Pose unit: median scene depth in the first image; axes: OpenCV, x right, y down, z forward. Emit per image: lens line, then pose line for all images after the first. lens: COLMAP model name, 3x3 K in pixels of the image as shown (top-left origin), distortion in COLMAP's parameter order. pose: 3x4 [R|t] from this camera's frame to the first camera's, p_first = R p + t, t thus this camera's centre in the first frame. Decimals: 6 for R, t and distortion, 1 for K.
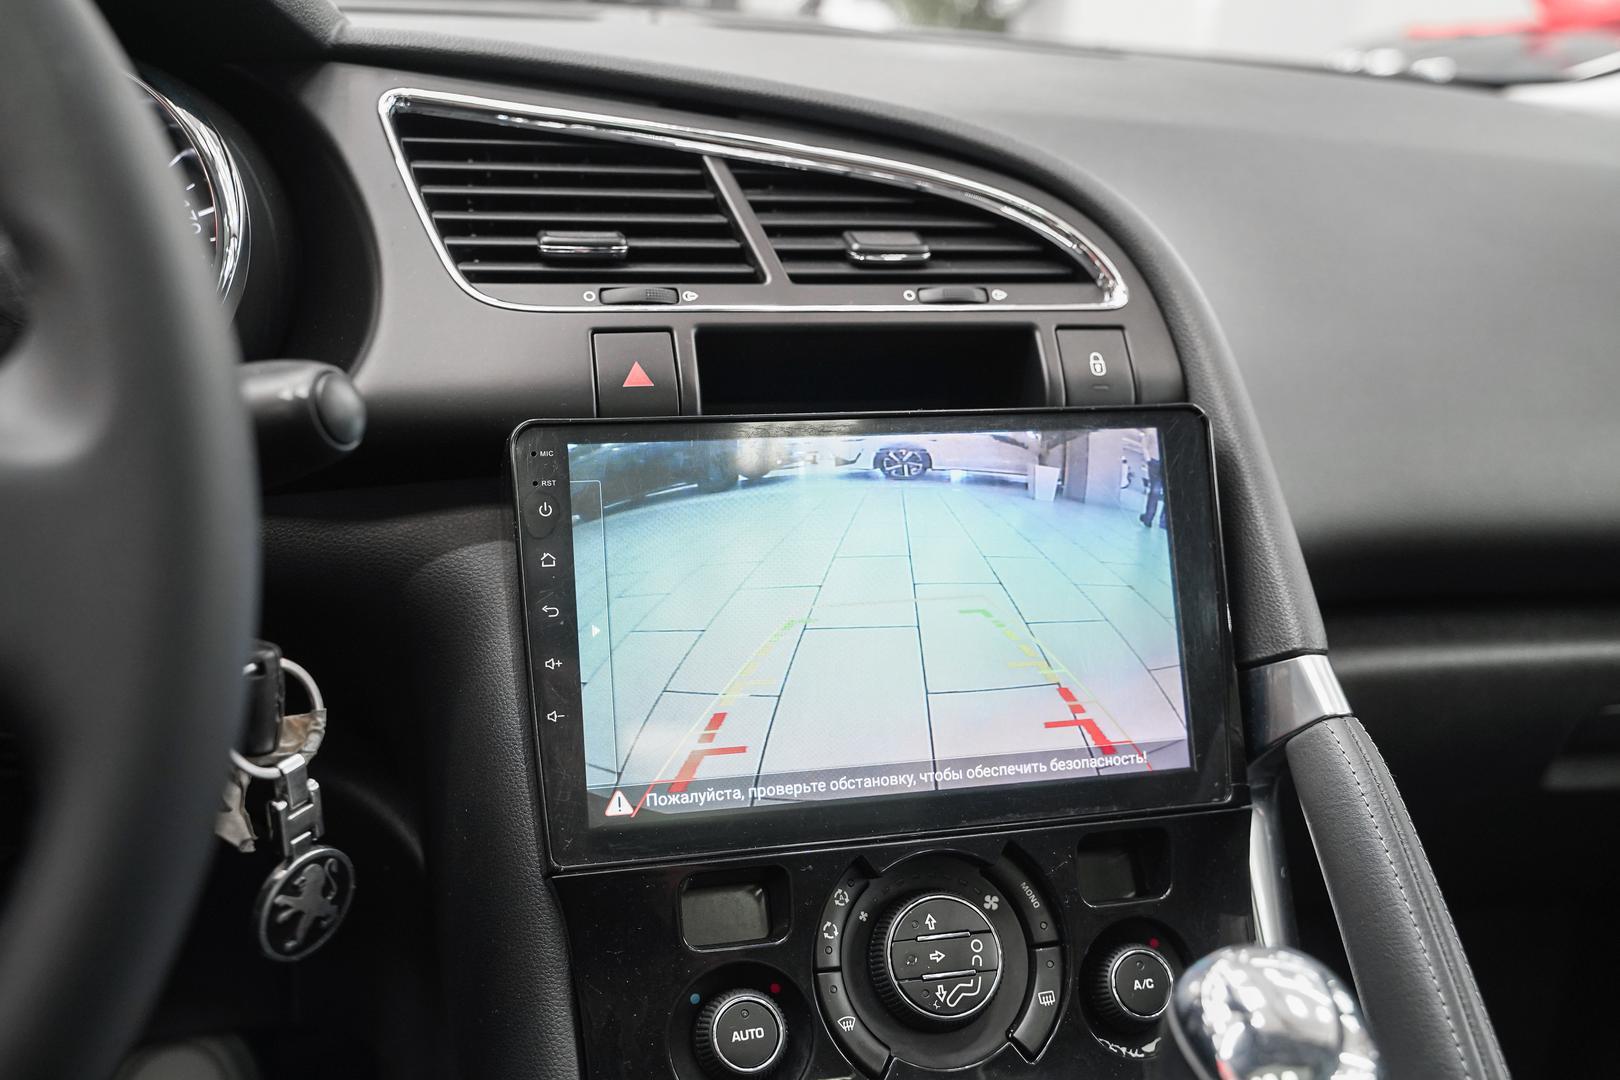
lens RADIAL K [[1465.1, 0, 810.0], [0, 1465.1, 540.0], [0, 0, 1]] dist [0.004053, 0.002690]
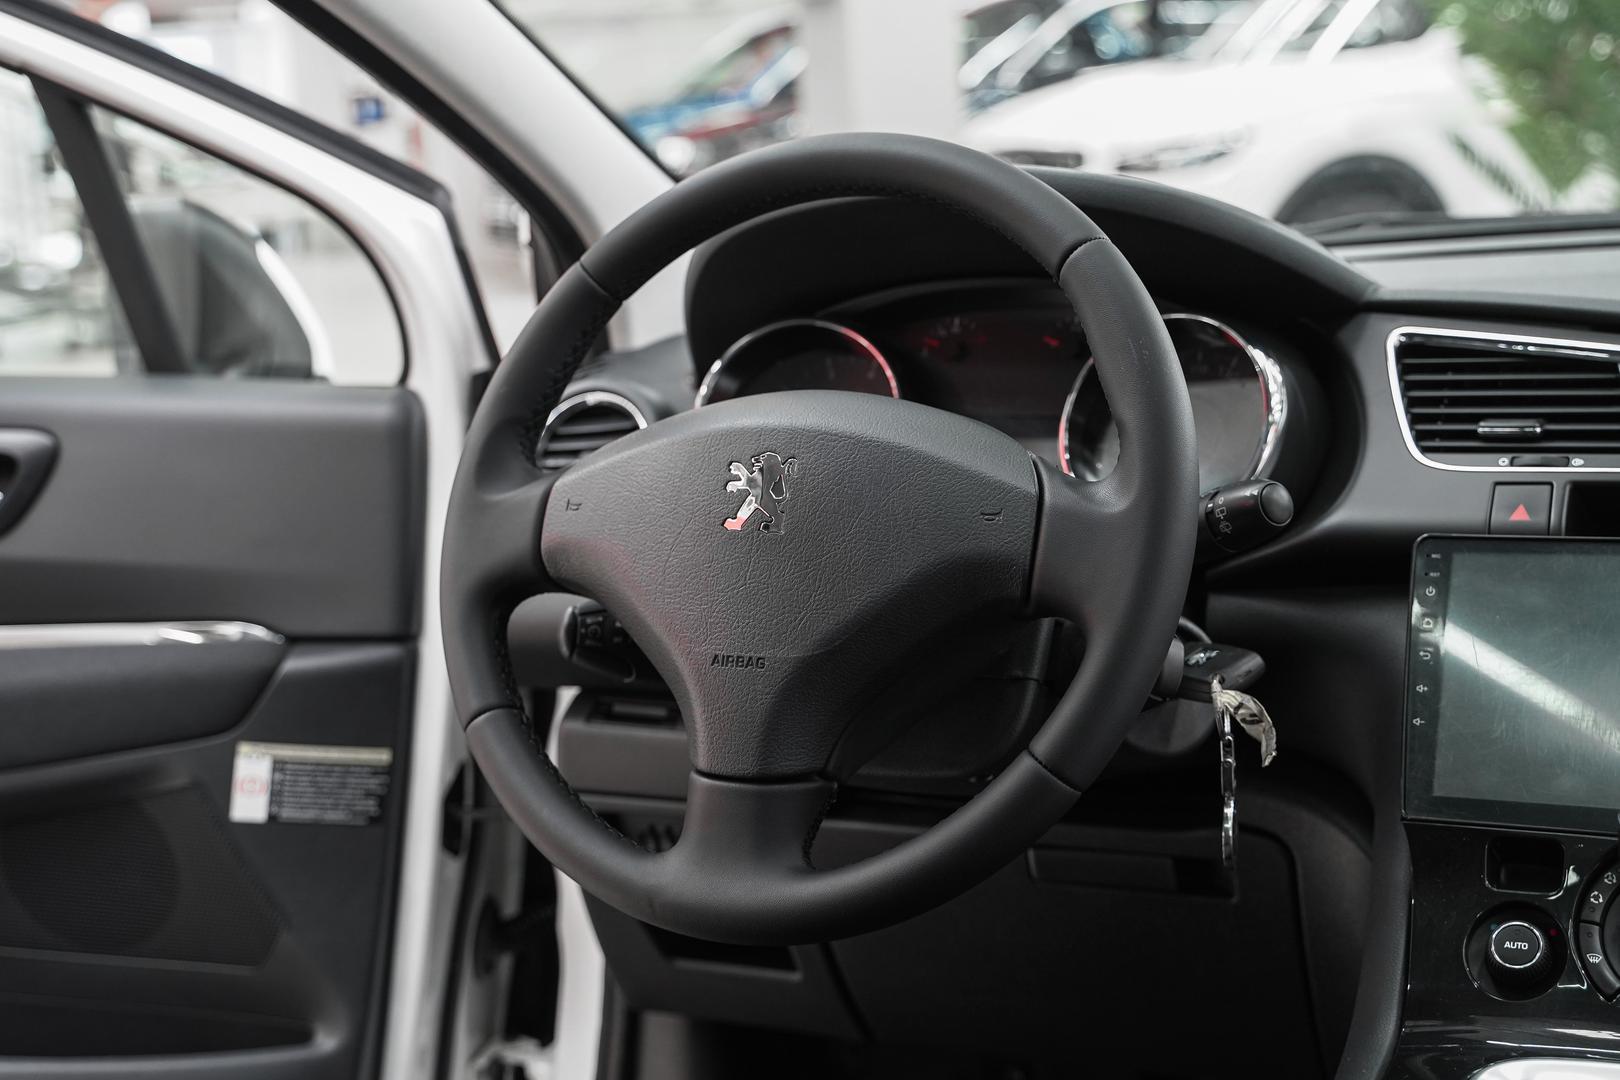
lens RADIAL K [[2155.4, 0, 810.0], [0, 2155.4, 540.0], [0, 0, 1]] dist [-0.004440, 0.022959]
pose [[0.737860, 0.016313, -0.674757, 0.763306], [-0.142166, 0.981036, -0.131744, 0.280158], [0.659812, 0.193136, 0.726186, -0.957135]]
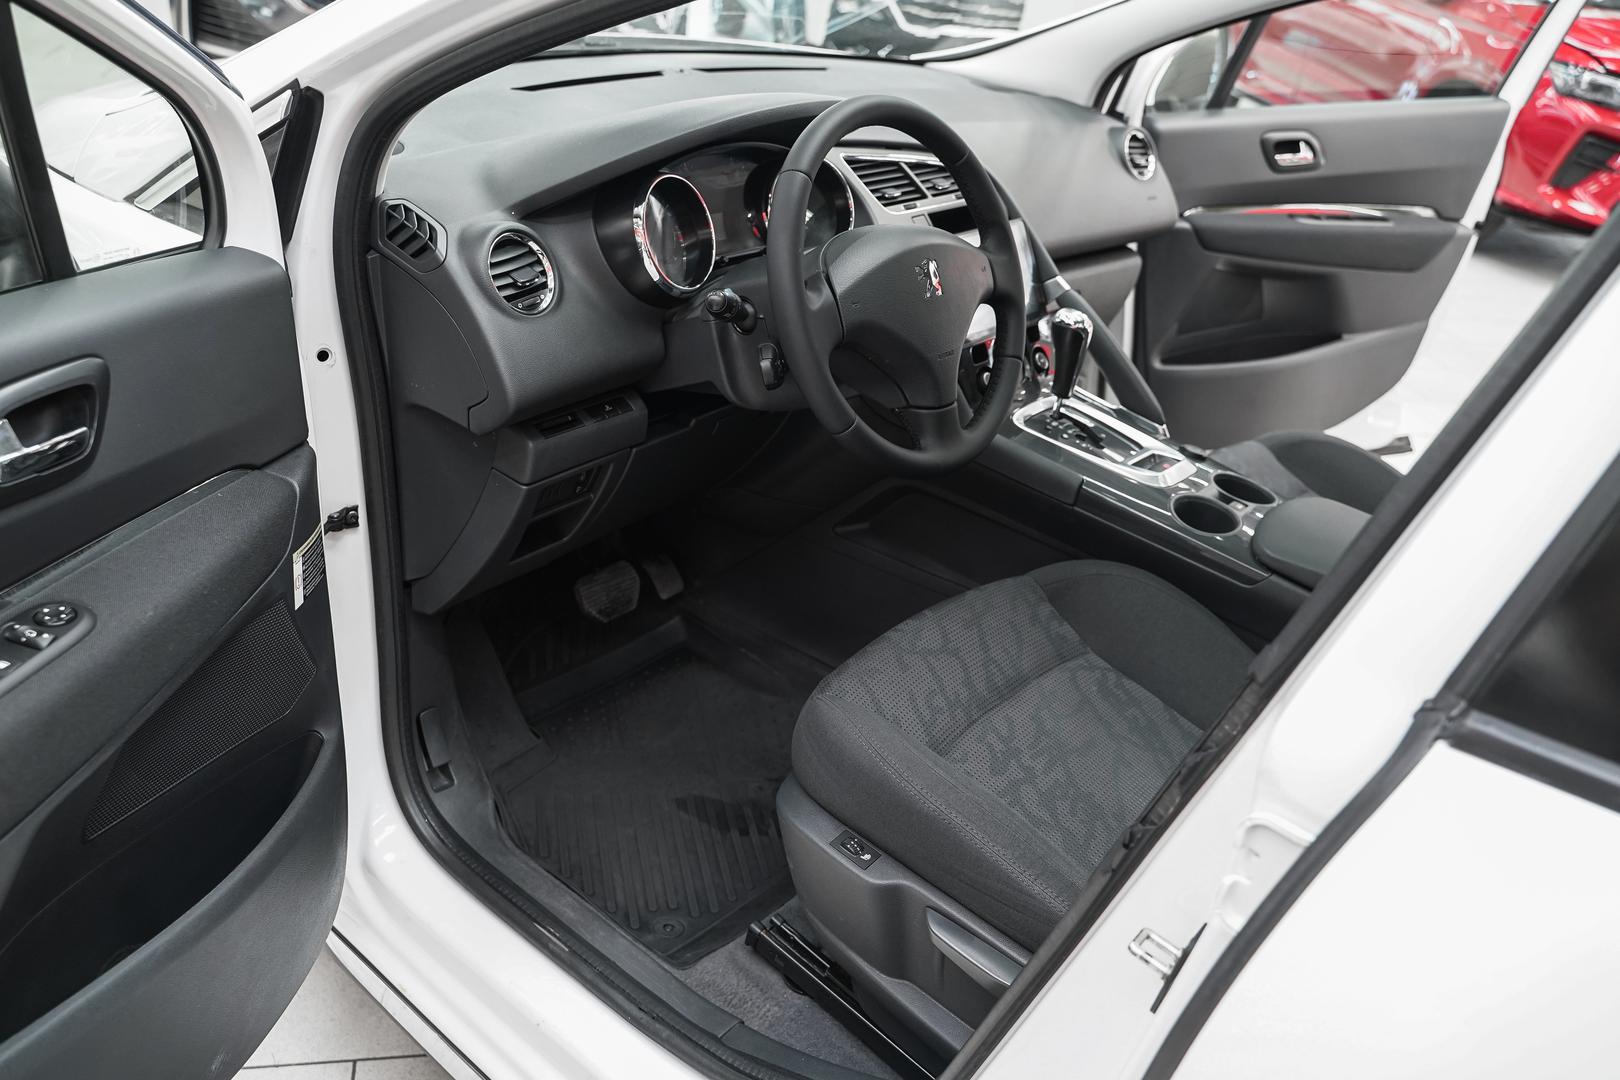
lens RADIAL K [[1305.6, 0, 810.0], [0, 1305.6, 540.0], [0, 0, 1]] dist [-0.006268, -0.007813]
pose [[0.803503, -0.241751, 0.544002, -2.257921], [0.160569, 0.967972, 0.192997, -0.023892], [-0.573236, -0.067724, 0.816587, -1.554115]]
